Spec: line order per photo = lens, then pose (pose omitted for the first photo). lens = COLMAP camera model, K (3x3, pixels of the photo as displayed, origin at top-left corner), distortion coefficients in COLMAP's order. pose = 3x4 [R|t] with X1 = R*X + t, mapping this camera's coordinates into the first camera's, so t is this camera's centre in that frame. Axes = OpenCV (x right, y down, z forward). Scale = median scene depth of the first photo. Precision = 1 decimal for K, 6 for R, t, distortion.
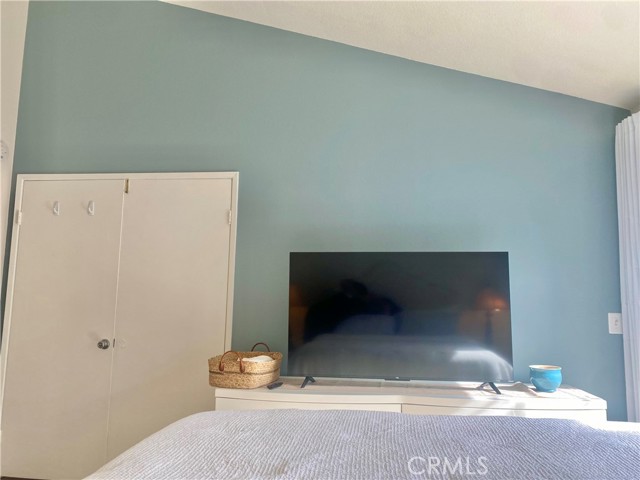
lens RADIAL K [[482.2, 0, 311.5], [0, 482.2, 248.1], [0, 0, 1]] dist [0.005135, -0.042288]
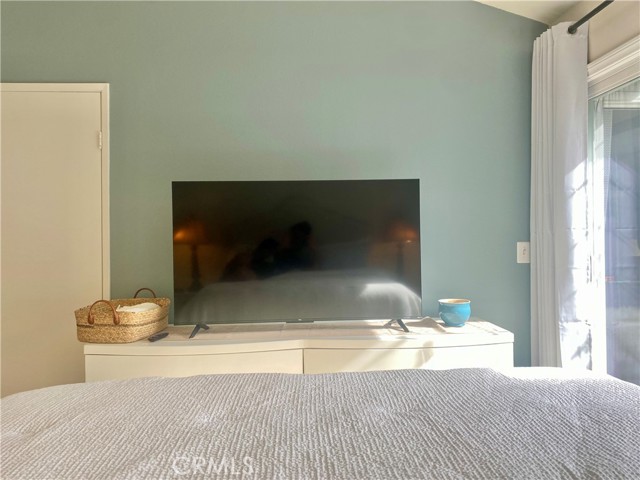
lens RADIAL K [[482.2, 0, 311.5], [0, 482.2, 248.1], [0, 0, 1]] dist [0.005135, -0.042288]
pose [[0.986247, -0.031125, 0.162319, 0.056812], [0.009070, 0.990820, 0.134880, 0.013780], [-0.165027, -0.131553, 0.977476, 0.129795]]
